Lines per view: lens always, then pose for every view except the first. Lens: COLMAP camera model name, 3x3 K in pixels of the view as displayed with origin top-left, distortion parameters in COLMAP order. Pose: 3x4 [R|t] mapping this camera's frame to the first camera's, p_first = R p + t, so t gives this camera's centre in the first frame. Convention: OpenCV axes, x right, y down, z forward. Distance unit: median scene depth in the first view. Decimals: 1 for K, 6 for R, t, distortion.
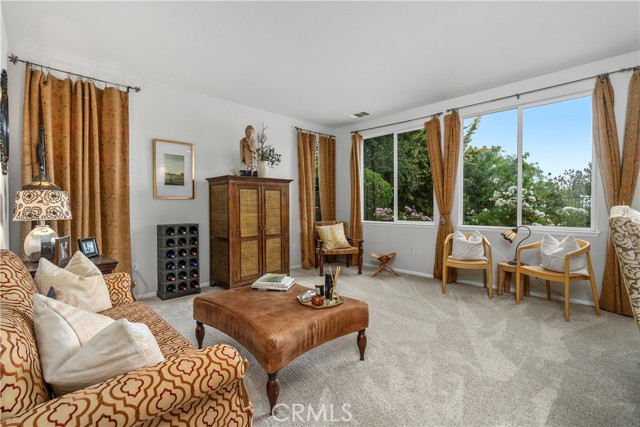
lens RADIAL K [[294.4, 0, 320.5], [0, 294.4, 209.7], [0, 0, 1]] dist [-0.003167, -0.000379]
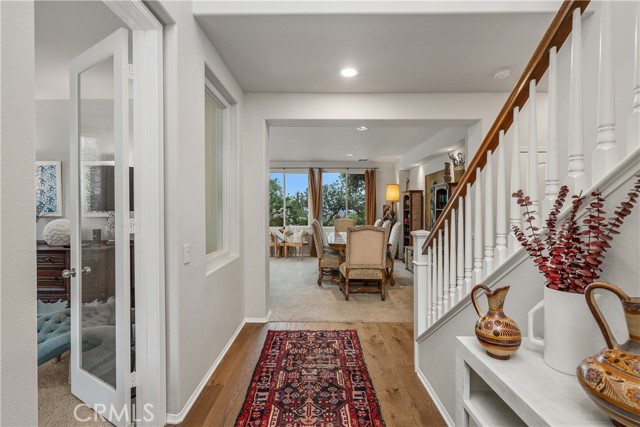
lens RADIAL K [[294.4, 0, 319.2], [0, 294.4, 212.4], [0, 0, 1]] dist [-0.003167, -0.000379]
pose [[0.706325, -0.001935, 0.707885, -0.648139], [0.004088, 0.999991, -0.001345, -0.039624], [-0.707876, 0.003844, 0.706326, -0.689897]]
